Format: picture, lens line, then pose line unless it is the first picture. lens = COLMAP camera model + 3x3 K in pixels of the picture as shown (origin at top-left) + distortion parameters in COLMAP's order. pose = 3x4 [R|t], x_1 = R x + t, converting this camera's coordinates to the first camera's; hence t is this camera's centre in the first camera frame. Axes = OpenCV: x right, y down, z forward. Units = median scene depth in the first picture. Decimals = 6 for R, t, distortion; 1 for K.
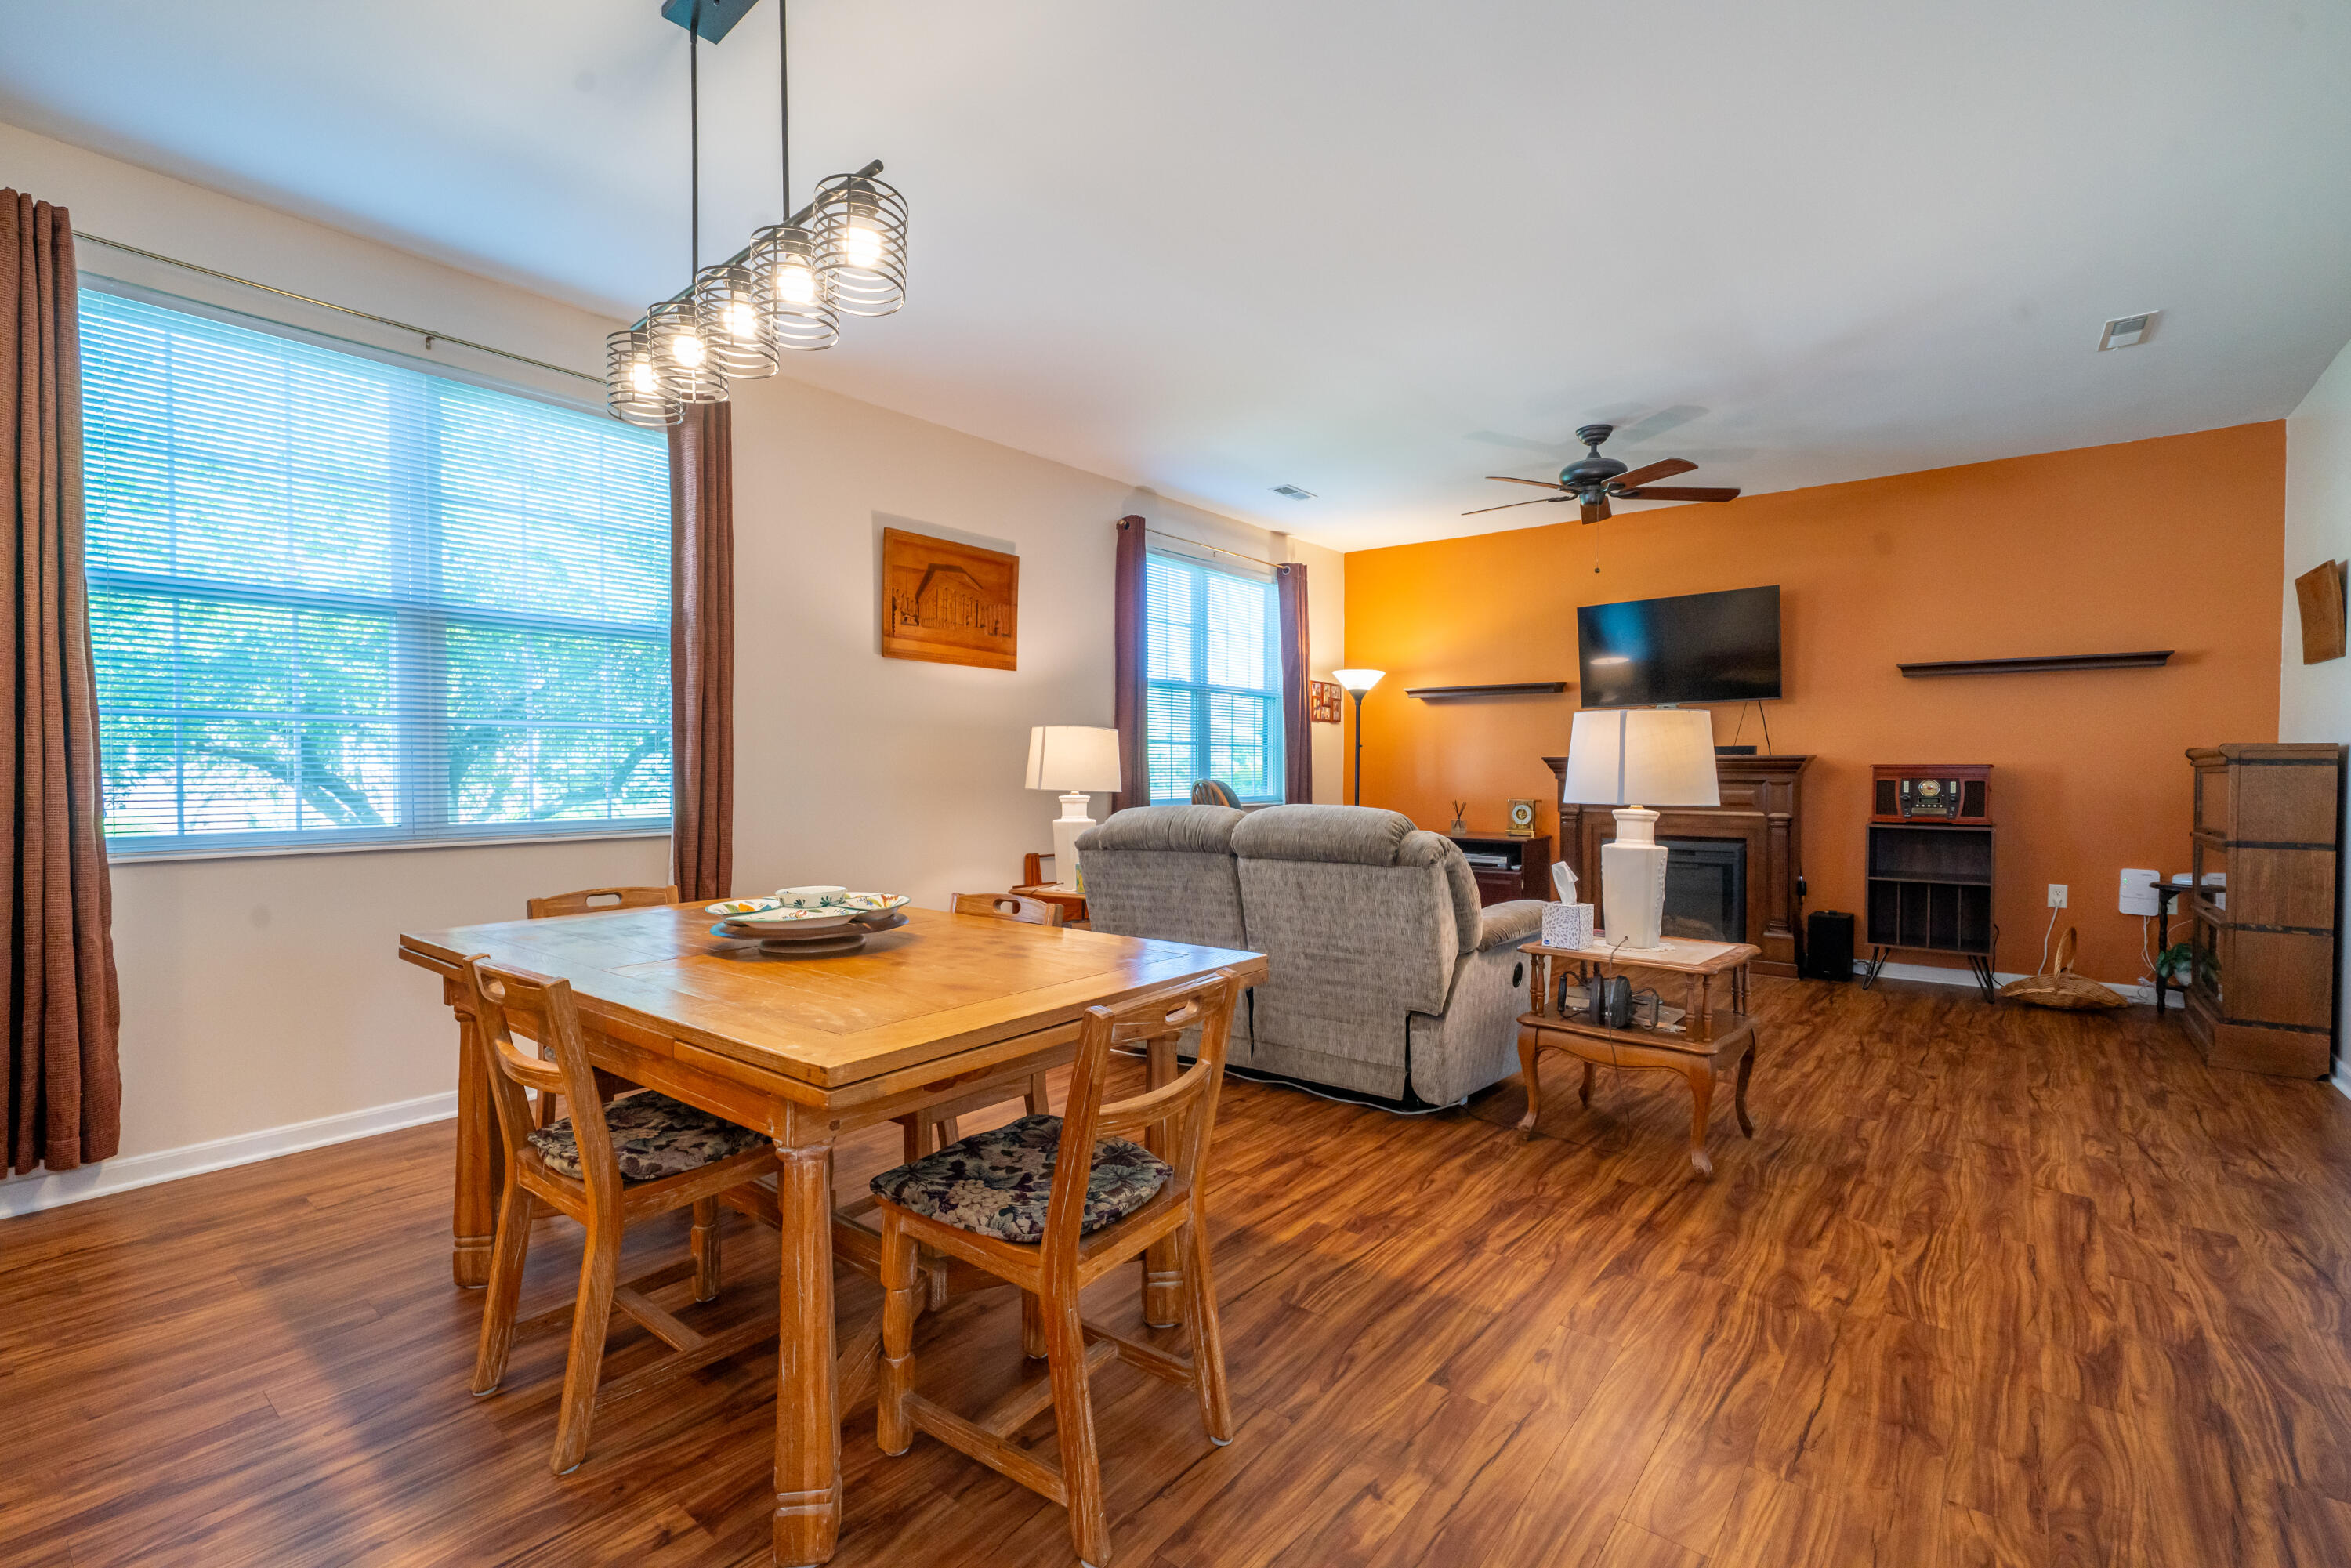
lens RADIAL K [[1060.2, 0, 1161.4], [0, 1060.2, 782.9], [0, 0, 1]] dist [-0.005302, 0.001244]
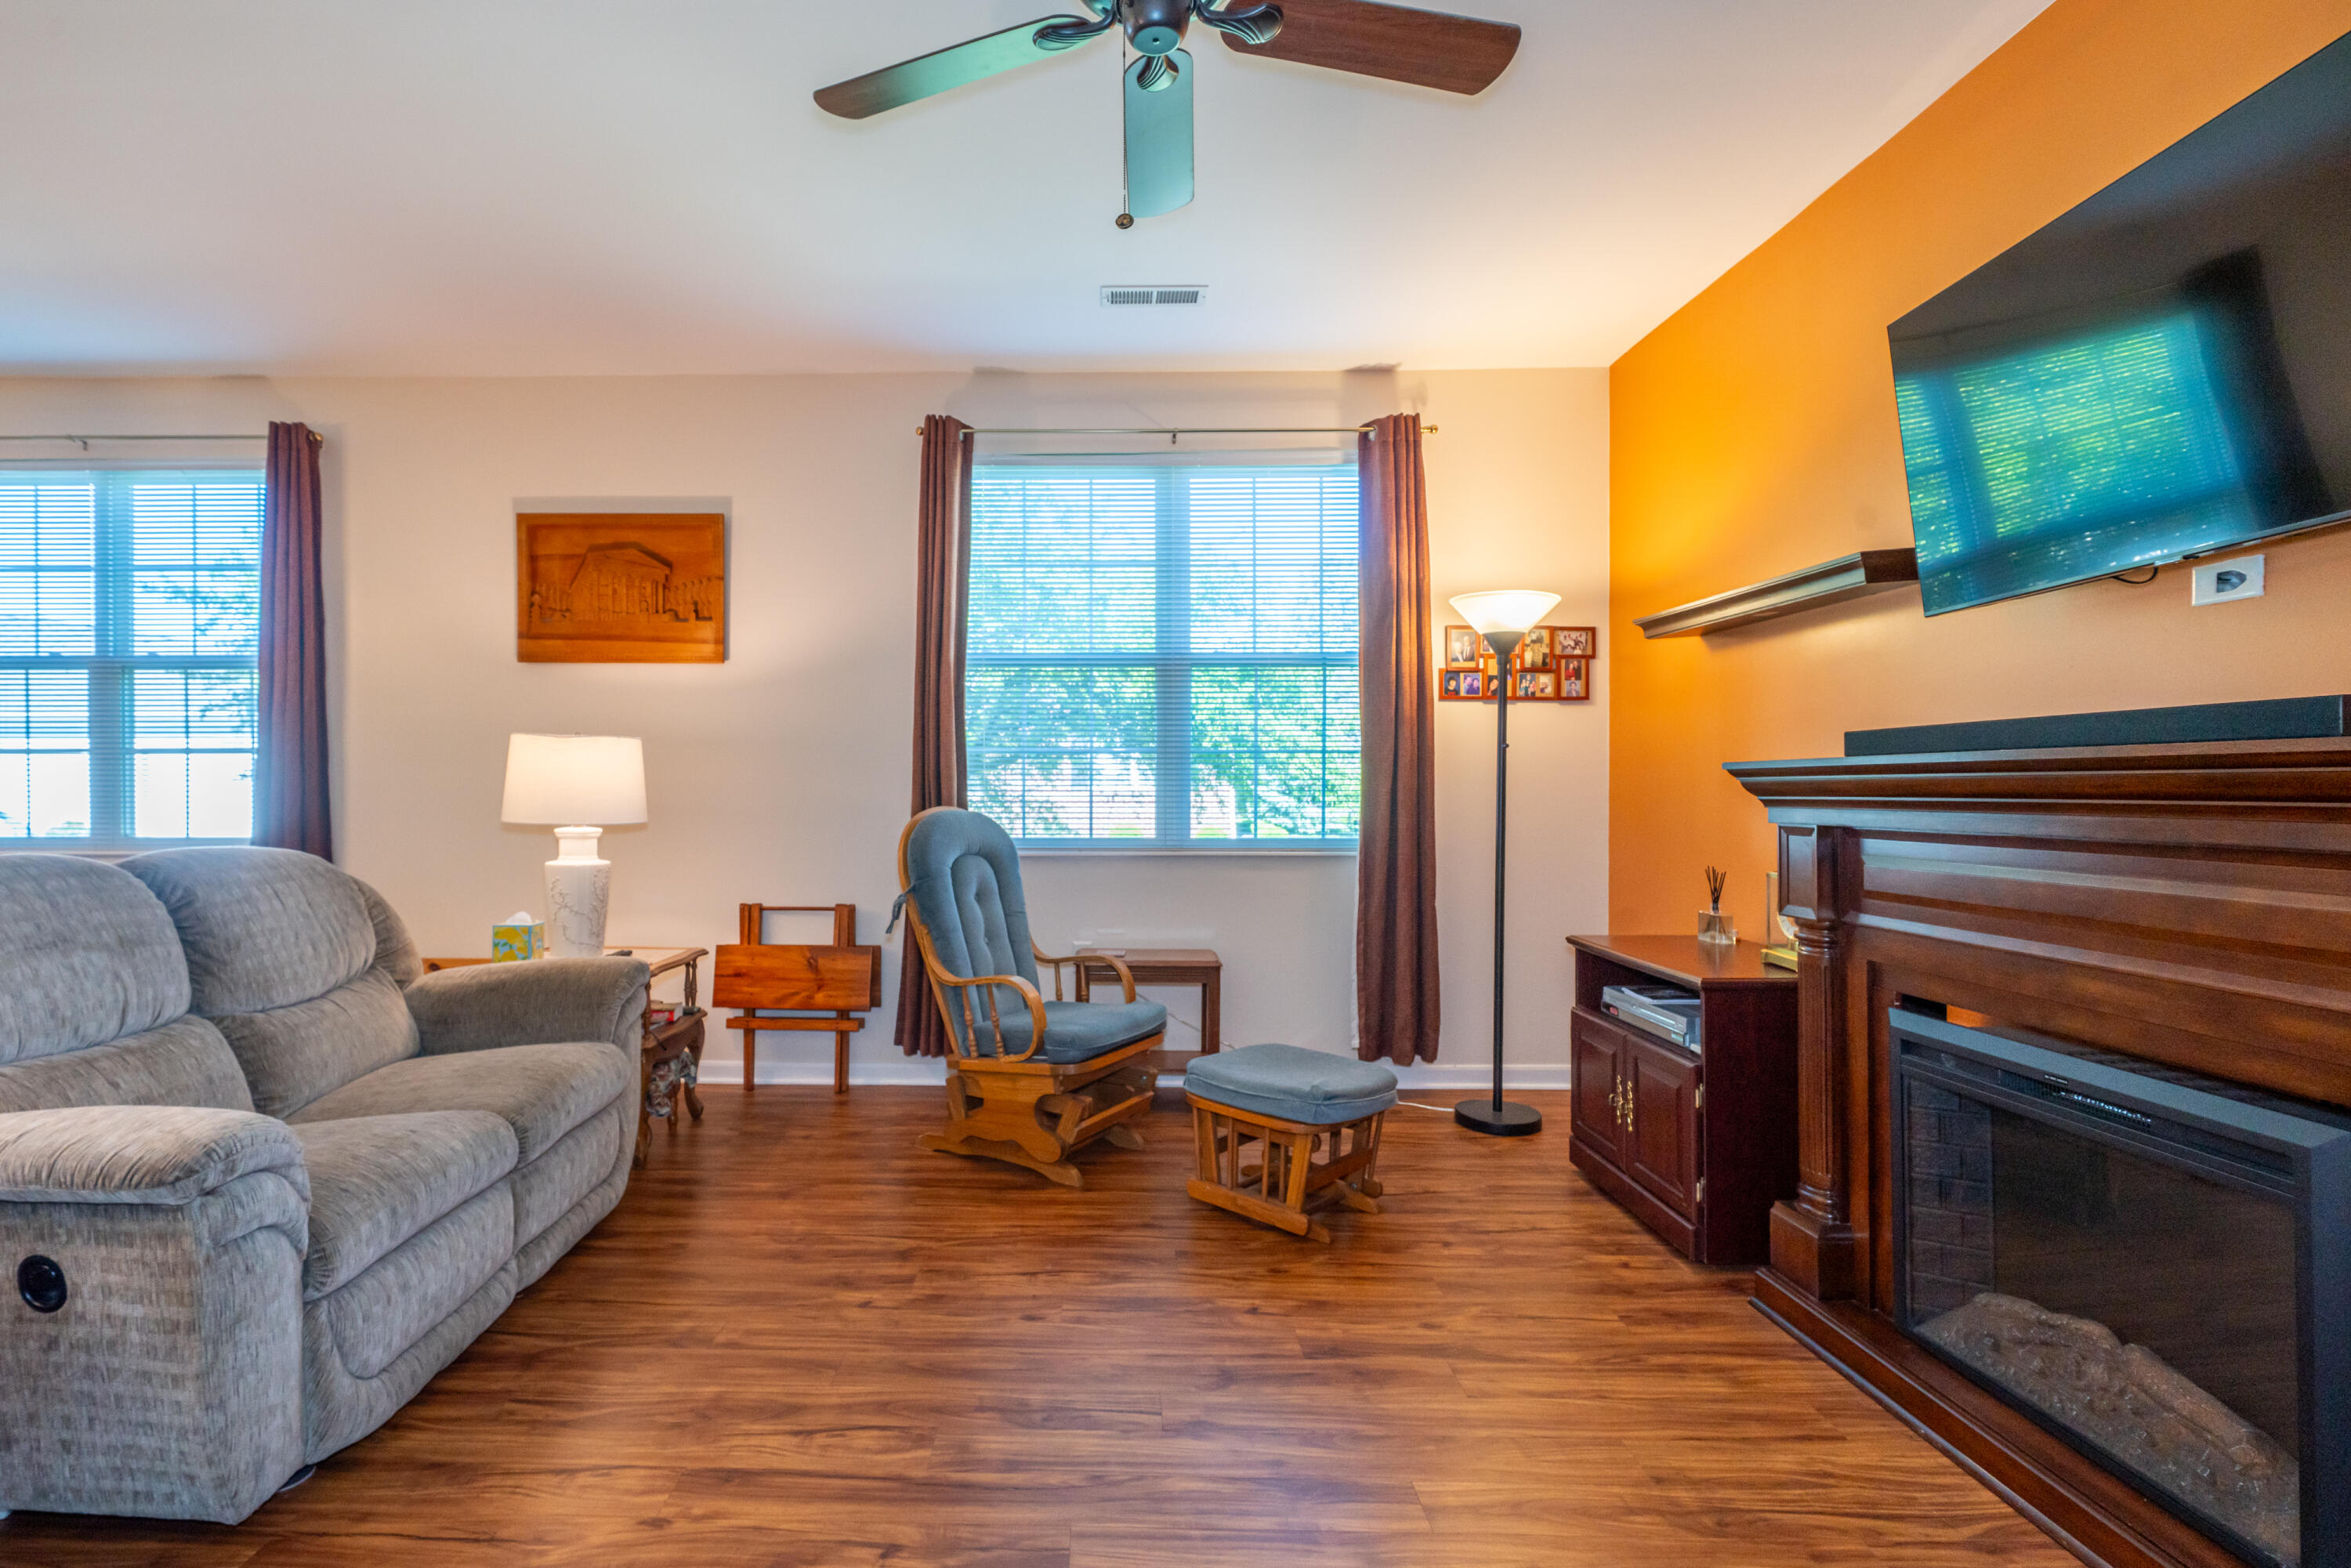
lens RADIAL K [[1060.2, 0, 1224.0], [0, 1060.2, 789.6], [0, 0, 1]] dist [-0.005302, 0.001244]
pose [[0.619387, 0.000066, -0.785086, 0.762605], [-0.011203, 0.999899, -0.008754, -0.013107], [0.785006, 0.014217, 0.619325, 0.899144]]
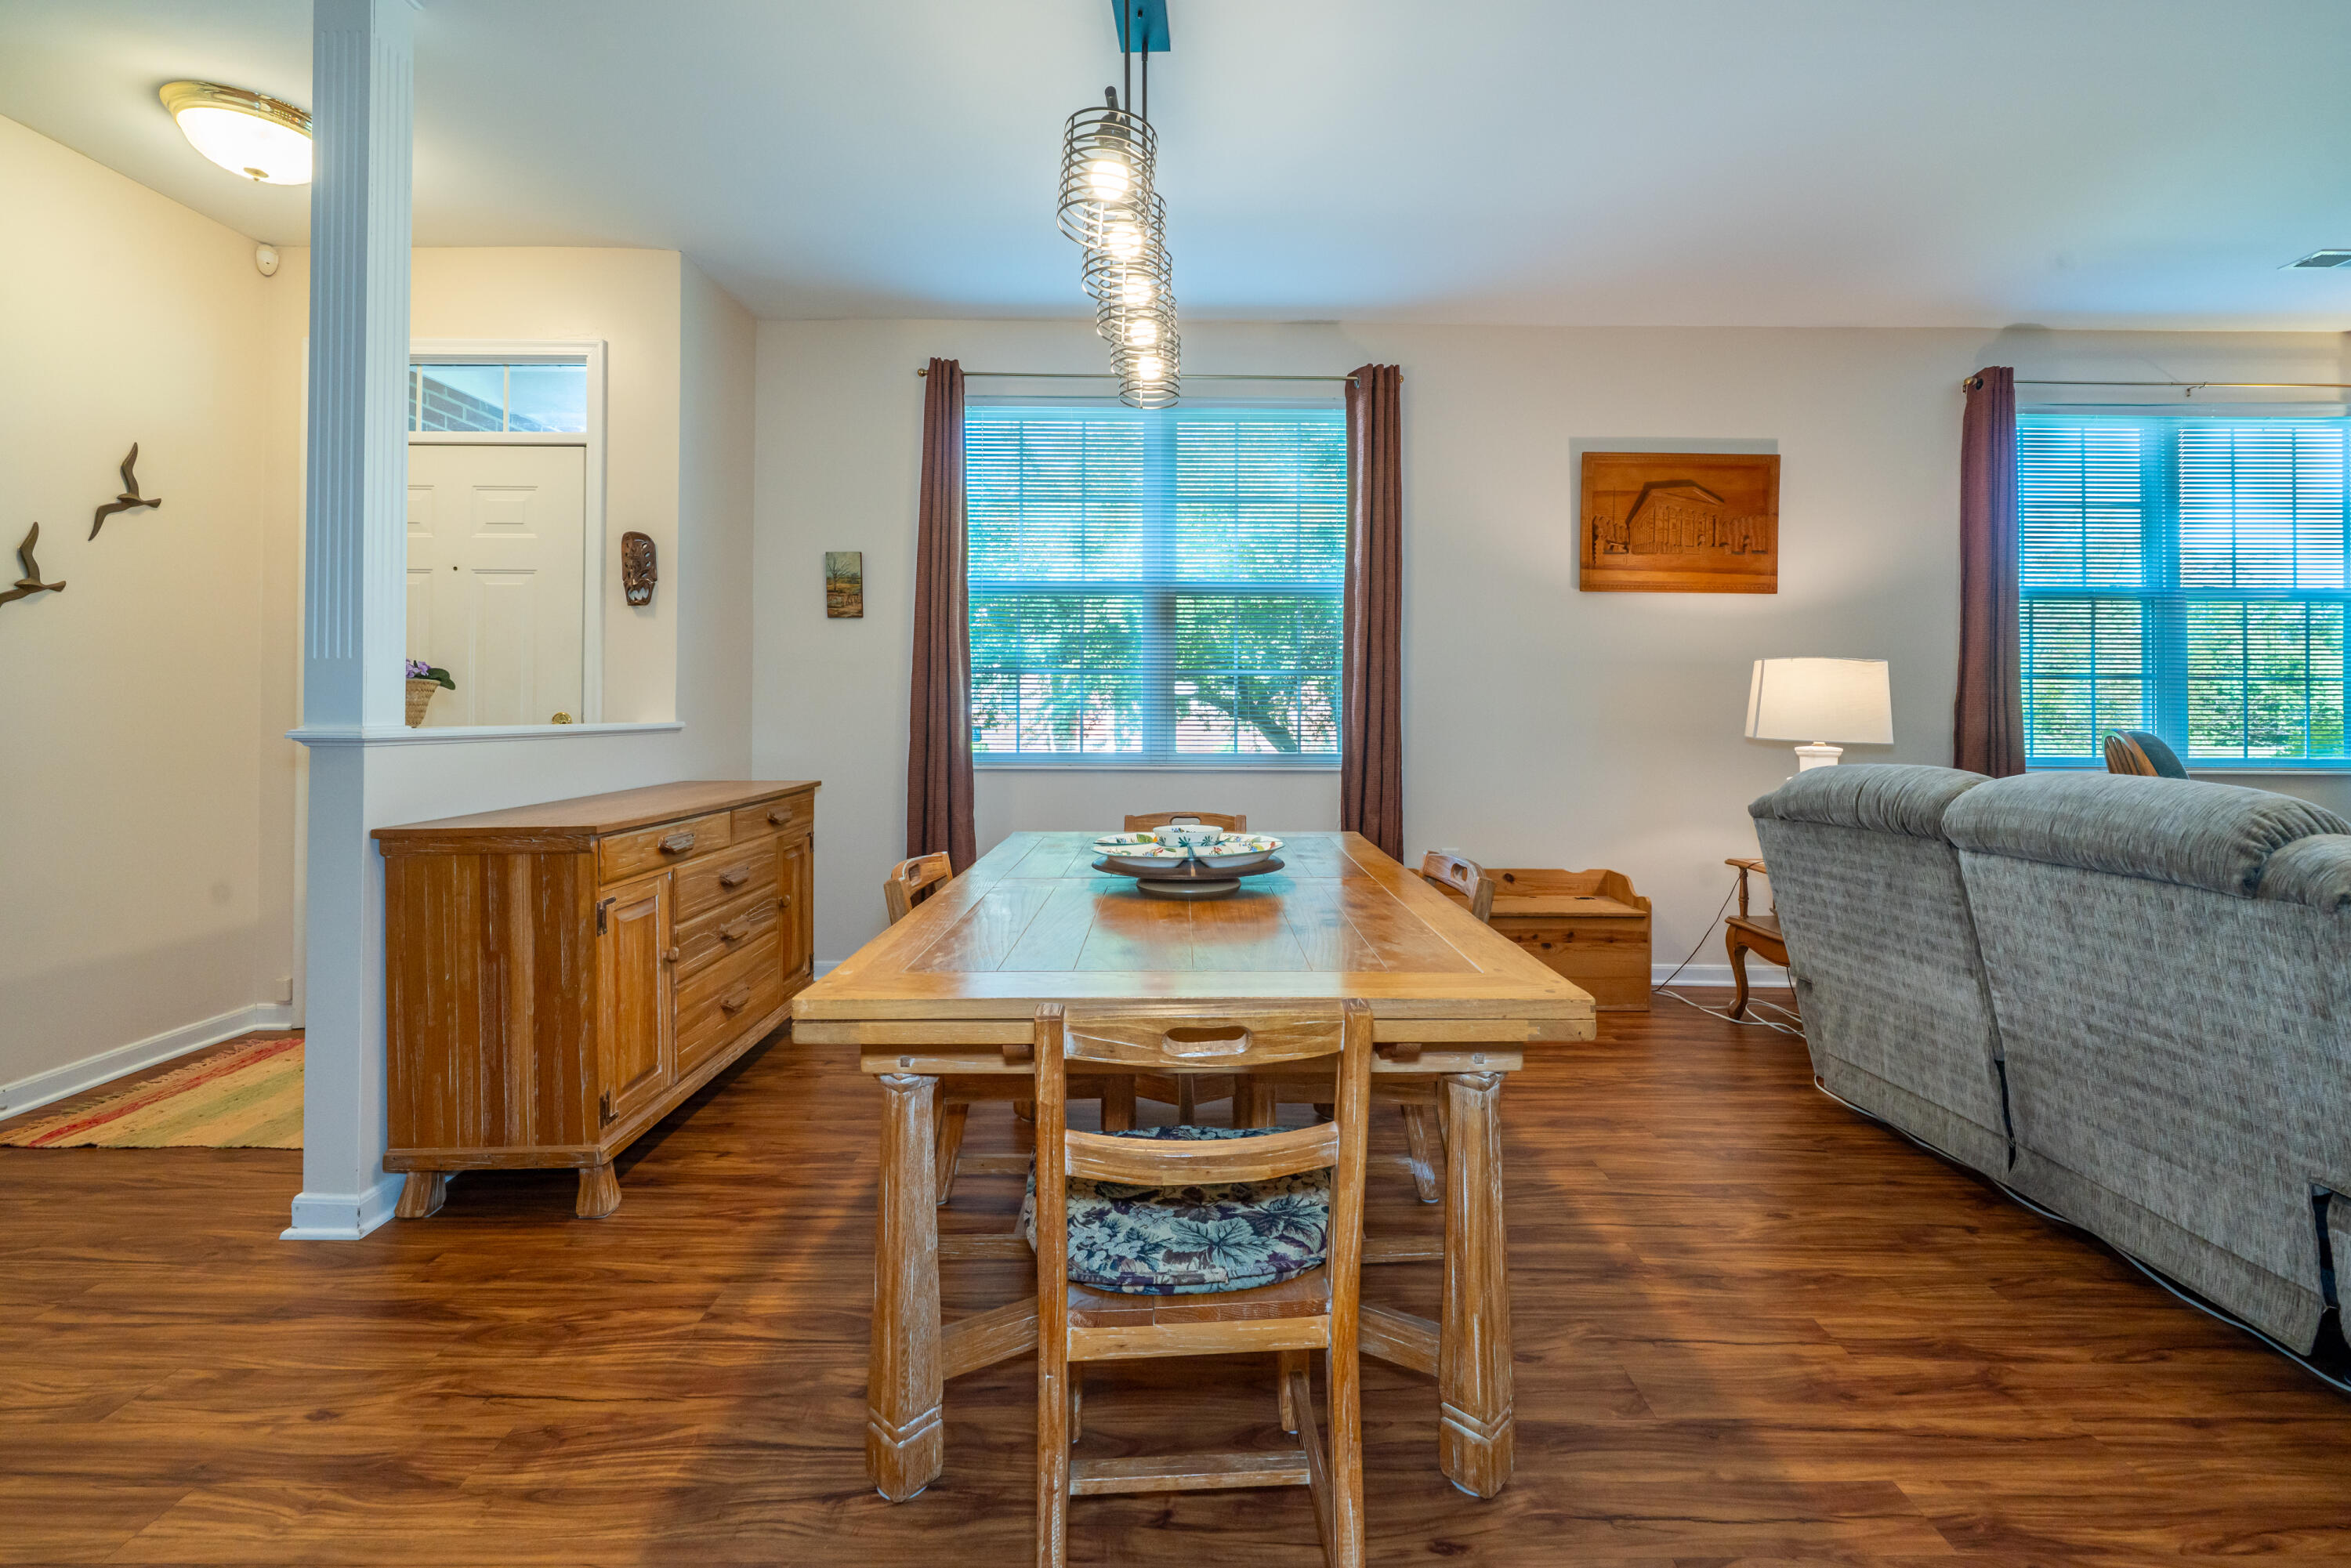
lens RADIAL K [[980.5, 0, 1212.9], [0, 980.5, 682.2], [0, 0, 1]] dist [-0.000914, 0.000148]
pose [[0.633411, -0.016087, -0.773648, 0.193912], [-0.015628, 0.999314, -0.033575, -0.004119], [0.773658, 0.033358, 0.632725, 0.199491]]
